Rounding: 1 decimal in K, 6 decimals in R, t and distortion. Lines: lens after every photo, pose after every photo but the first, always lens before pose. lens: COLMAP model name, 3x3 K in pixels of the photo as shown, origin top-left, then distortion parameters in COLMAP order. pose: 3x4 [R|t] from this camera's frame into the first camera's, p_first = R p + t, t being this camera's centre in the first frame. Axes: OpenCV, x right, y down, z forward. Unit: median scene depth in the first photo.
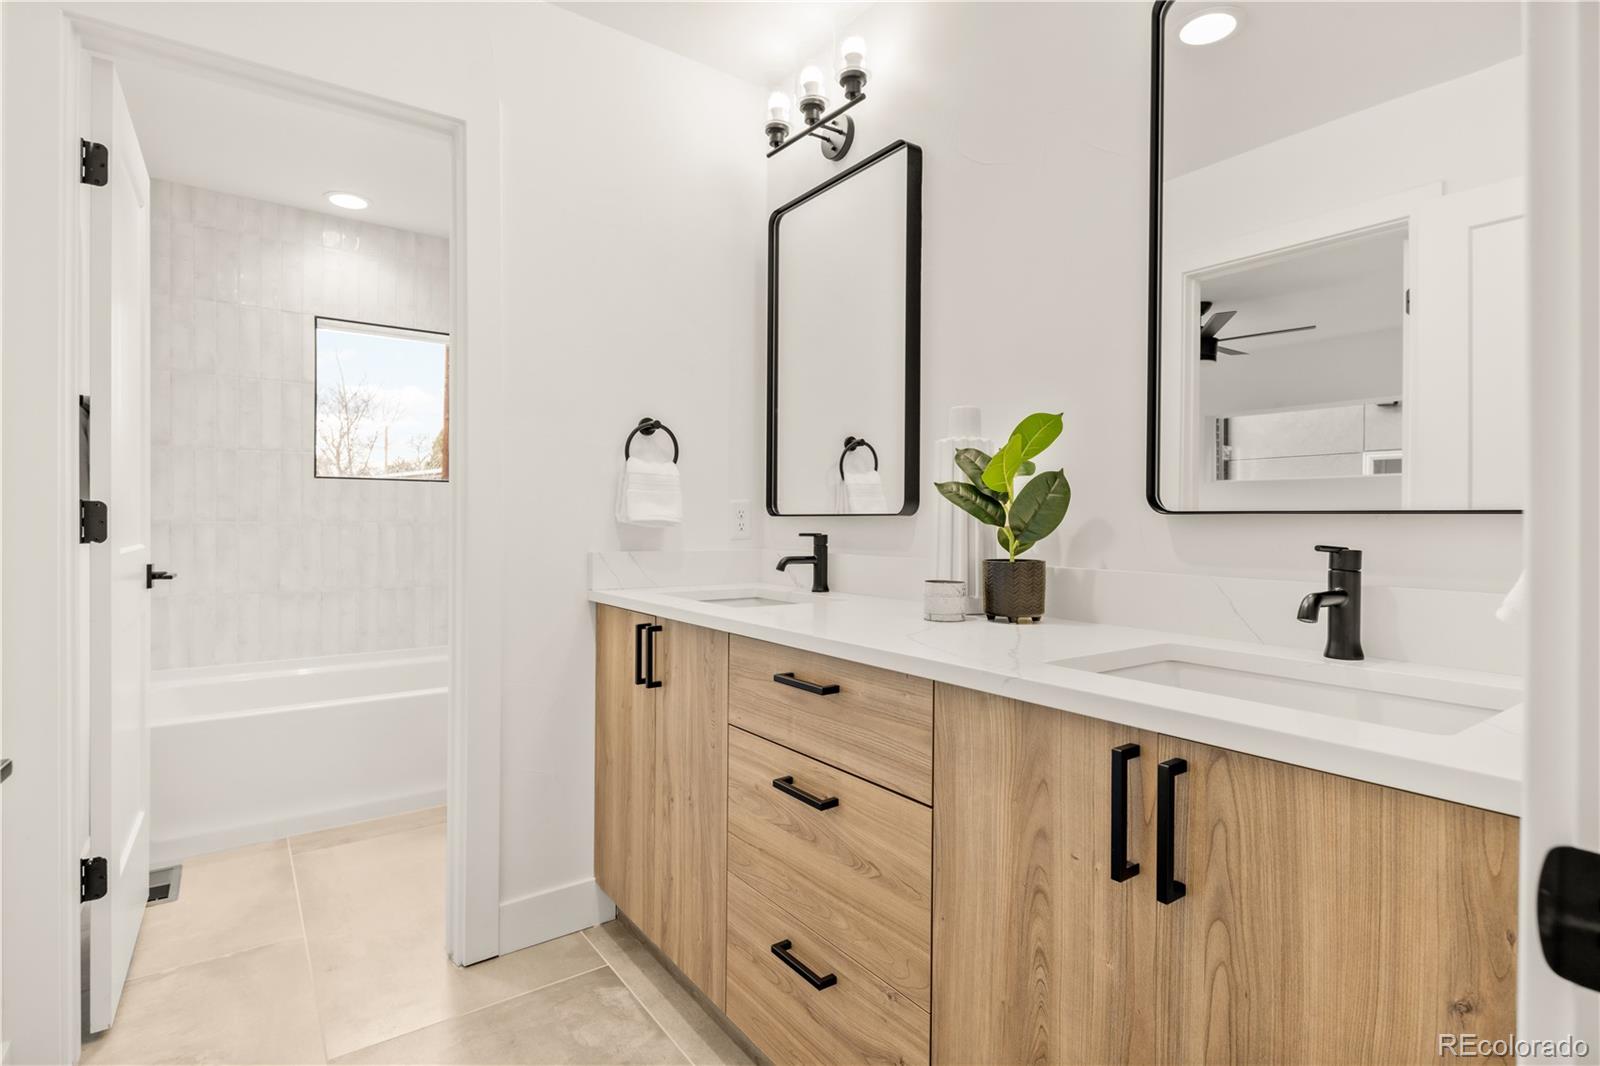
lens RADIAL K [[773.8, 0, 792.8], [0, 773.8, 524.5], [0, 0, 1]] dist [0.004853, -0.000449]
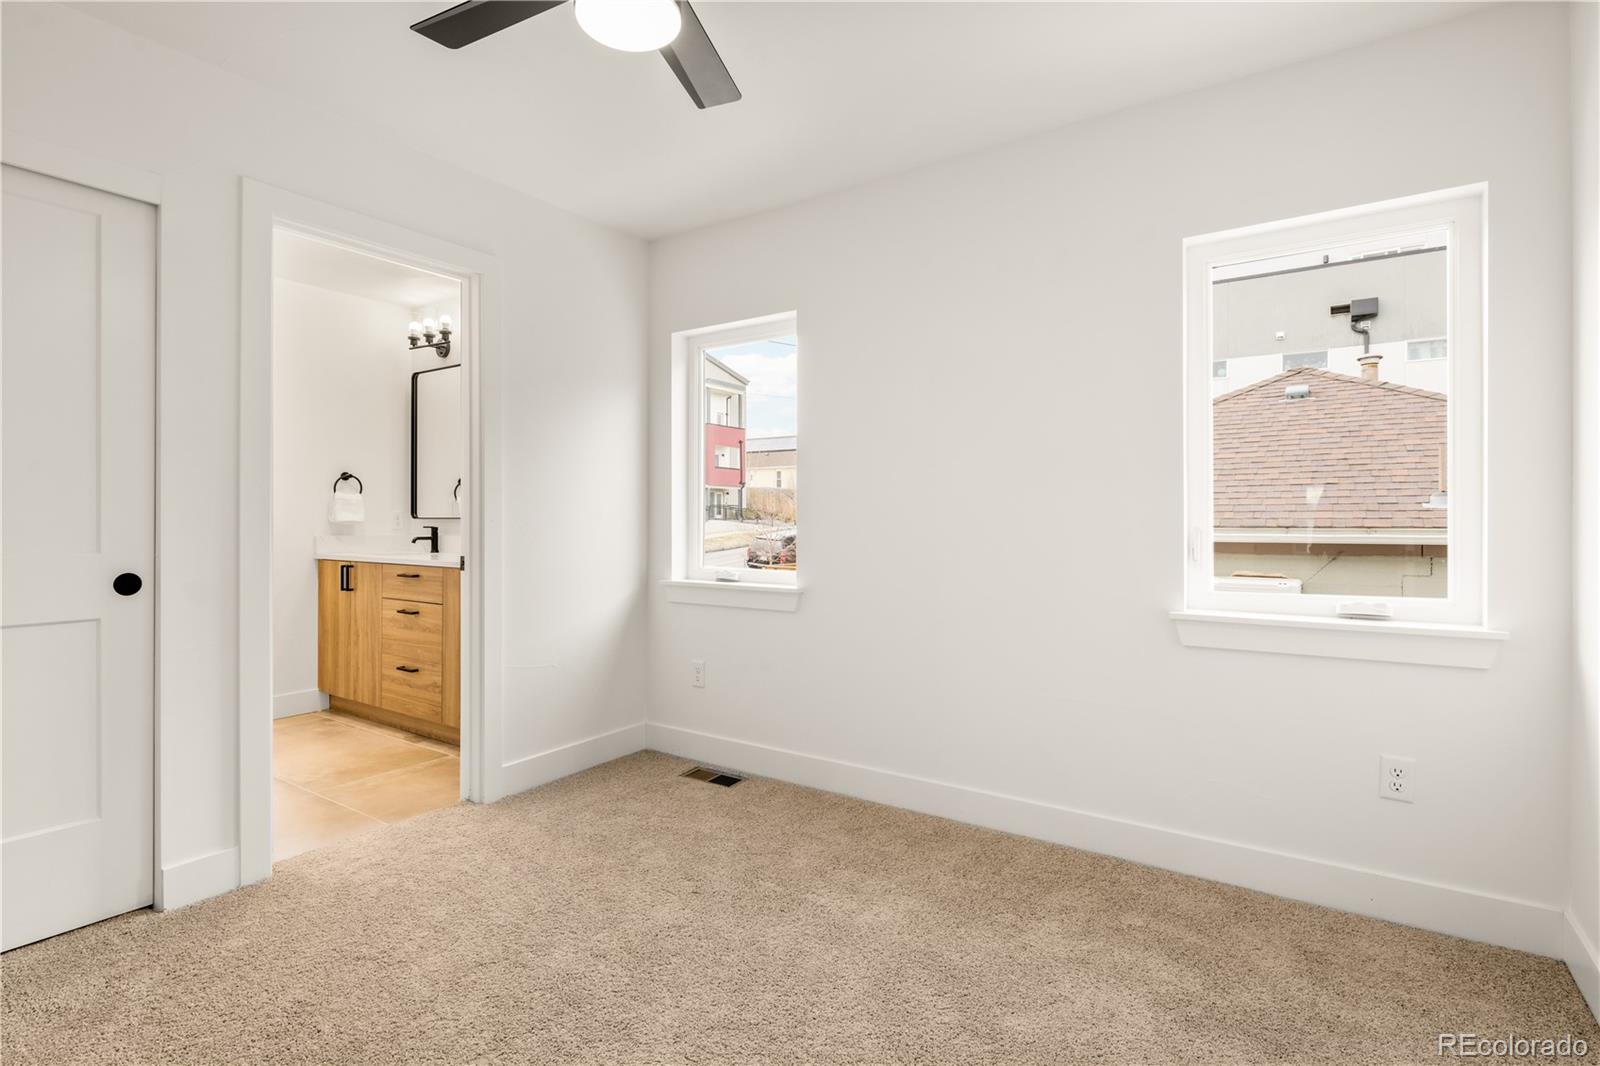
lens RADIAL K [[773.8, 0, 792.8], [0, 773.8, 524.5], [0, 0, 1]] dist [0.004853, -0.000449]
pose [[0.940208, -0.001928, 0.340597, 0.289894], [0.001474, 0.999998, 0.001592, 0.004478], [-0.340599, -0.000995, 0.940208, -1.702605]]
